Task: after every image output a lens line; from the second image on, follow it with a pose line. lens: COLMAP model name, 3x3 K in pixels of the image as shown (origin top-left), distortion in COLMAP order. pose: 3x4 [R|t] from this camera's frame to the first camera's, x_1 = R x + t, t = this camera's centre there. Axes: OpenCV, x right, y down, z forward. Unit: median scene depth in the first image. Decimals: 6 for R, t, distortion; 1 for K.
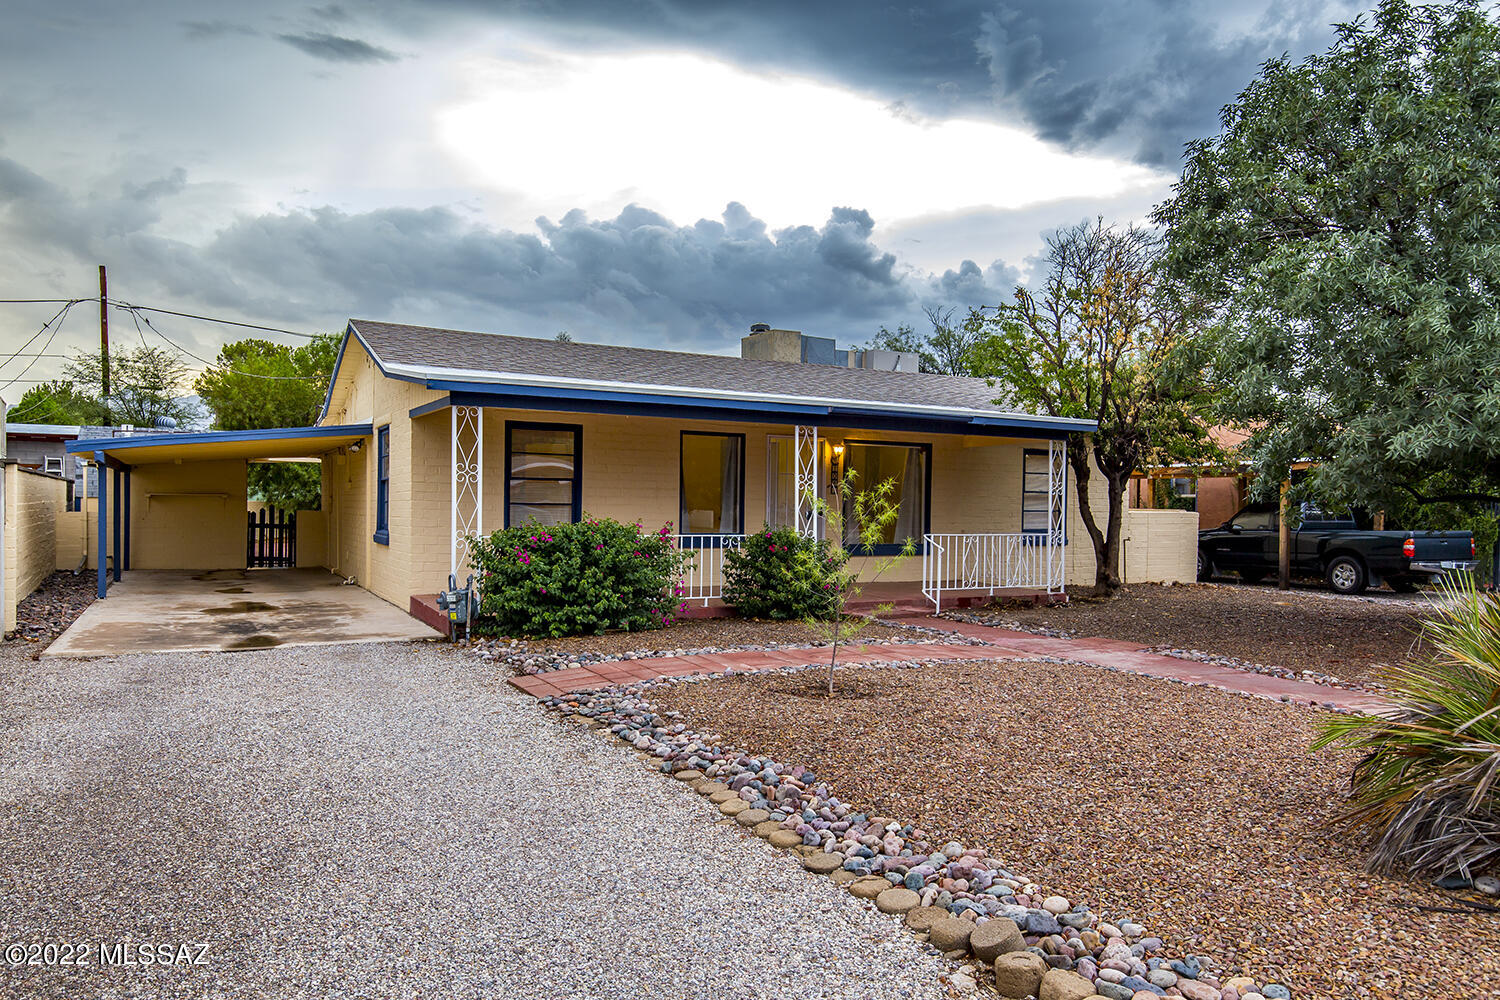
lens RADIAL K [[1034.3, 0, 750.0], [0, 1034.3, 500.0], [0, 0, 1]] dist [0.009394, 0.000890]
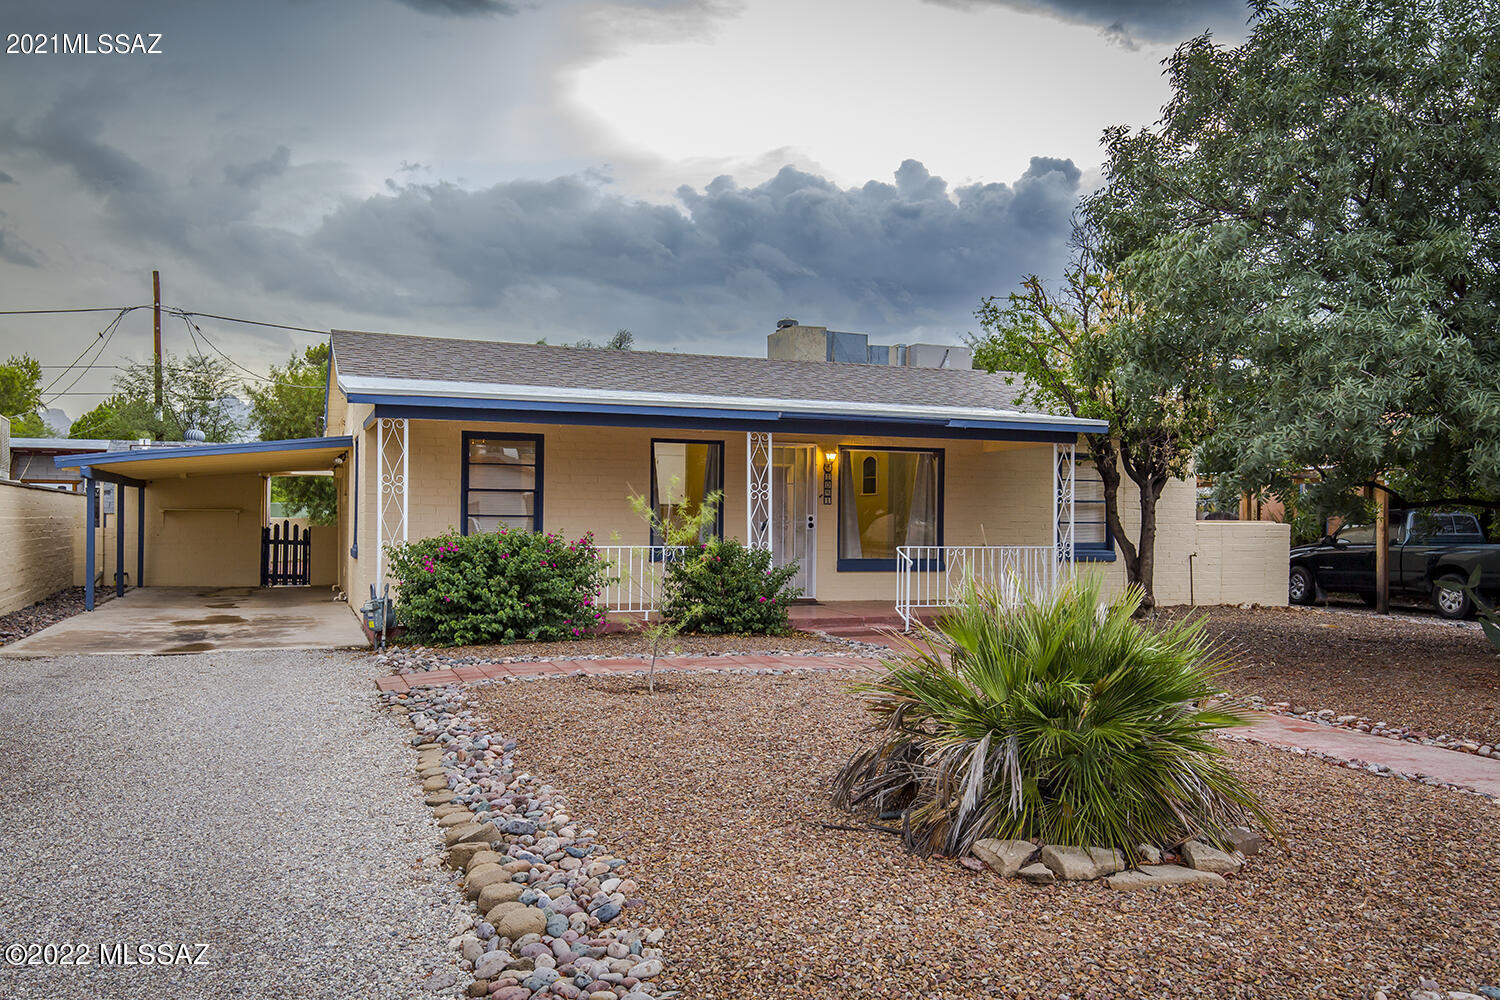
lens RADIAL K [[1241.8, 0, 750.0], [0, 1241.8, 500.0], [0, 0, 1]] dist [0.021859, 0.002890]
pose [[0.989478, -0.006749, -0.144528, 0.163845], [0.004802, 0.999893, -0.013821, 0.005026], [0.144605, 0.012982, 0.989404, -0.102705]]
